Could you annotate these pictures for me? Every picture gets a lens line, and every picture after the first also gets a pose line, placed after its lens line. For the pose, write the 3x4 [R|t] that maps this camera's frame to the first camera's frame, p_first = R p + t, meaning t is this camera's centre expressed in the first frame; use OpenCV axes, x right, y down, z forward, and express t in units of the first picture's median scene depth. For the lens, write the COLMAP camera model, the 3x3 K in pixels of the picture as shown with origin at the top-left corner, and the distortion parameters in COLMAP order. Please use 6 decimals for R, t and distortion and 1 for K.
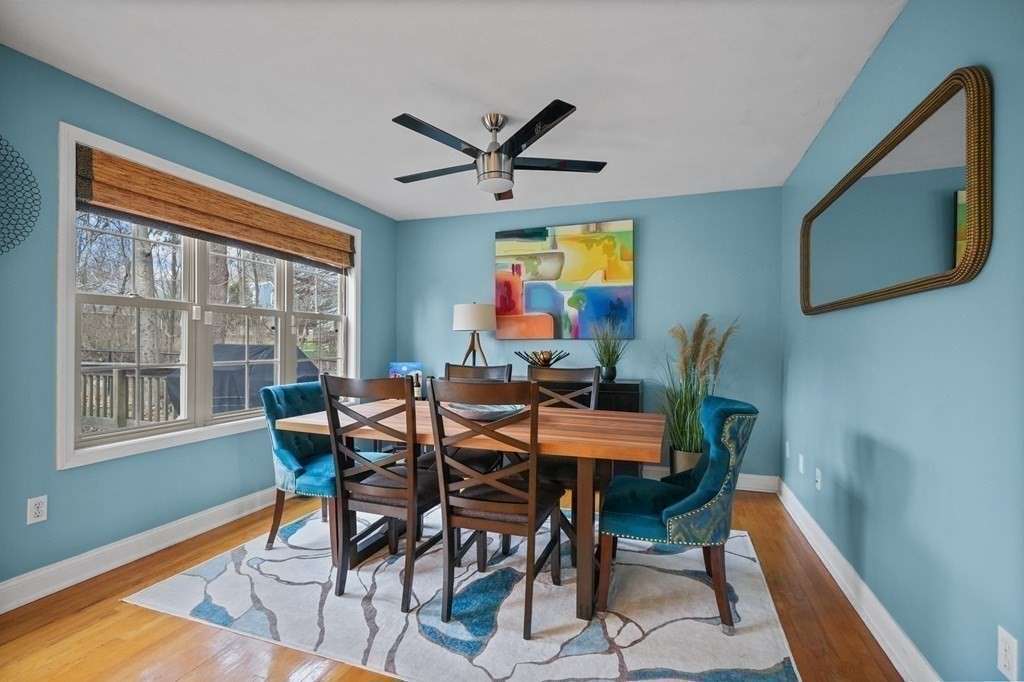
lens RADIAL K [[472.6, 0, 511.8], [0, 472.6, 342.6], [0, 0, 1]] dist [-0.000200, 0.001176]
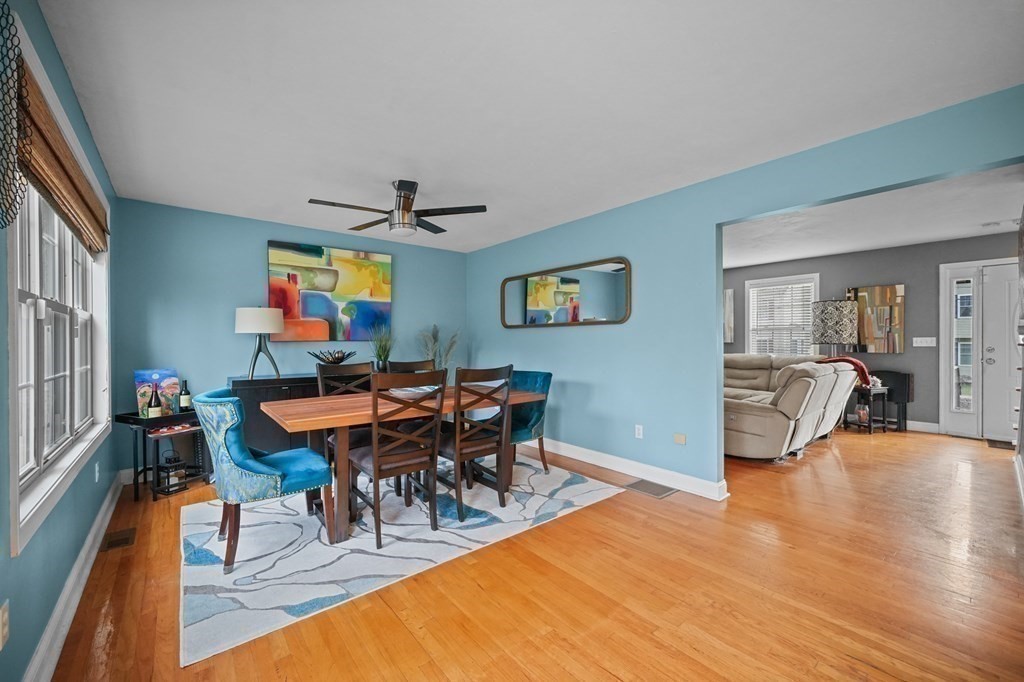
lens RADIAL K [[404.5, 0, 508.6], [0, 404.5, 339.8], [0, 0, 1]] dist [-0.003847, -0.000224]
pose [[0.517572, -0.007020, 0.855611, -0.594603], [0.006327, 0.999970, 0.004377, -0.012428], [-0.855616, 0.003148, 0.517601, 0.079073]]
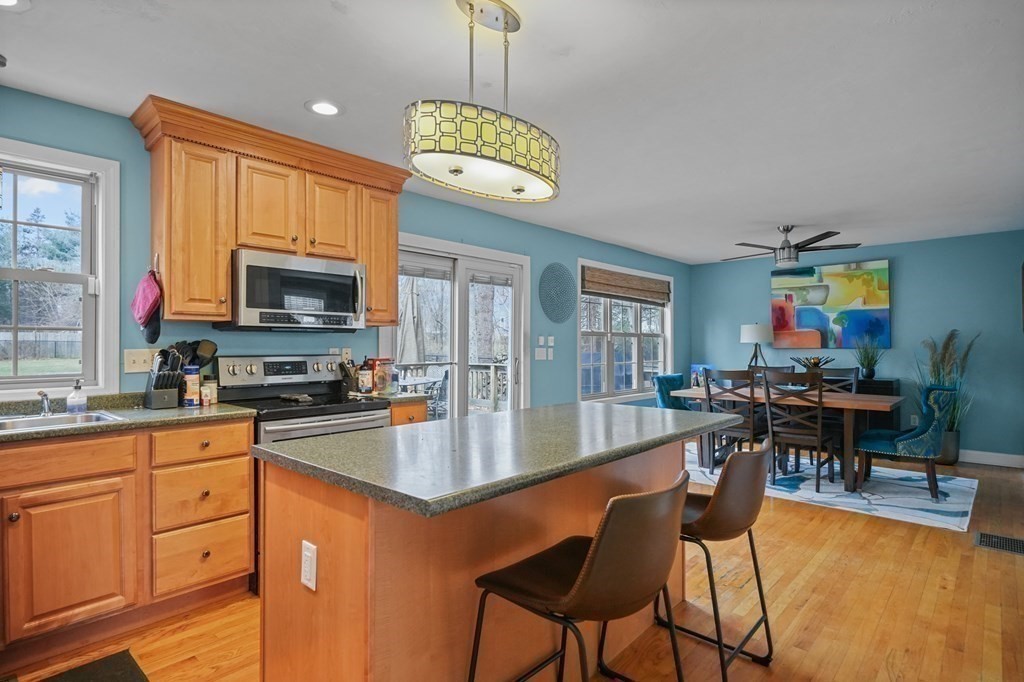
lens RADIAL K [[528.2, 0, 510.9], [0, 528.2, 337.3], [0, 0, 1]] dist [0.004695, -0.001703]
pose [[0.914728, -0.012569, -0.403875, -0.121343], [0.006693, 0.999850, -0.015959, -0.022192], [0.404015, 0.011895, 0.914675, -0.813490]]
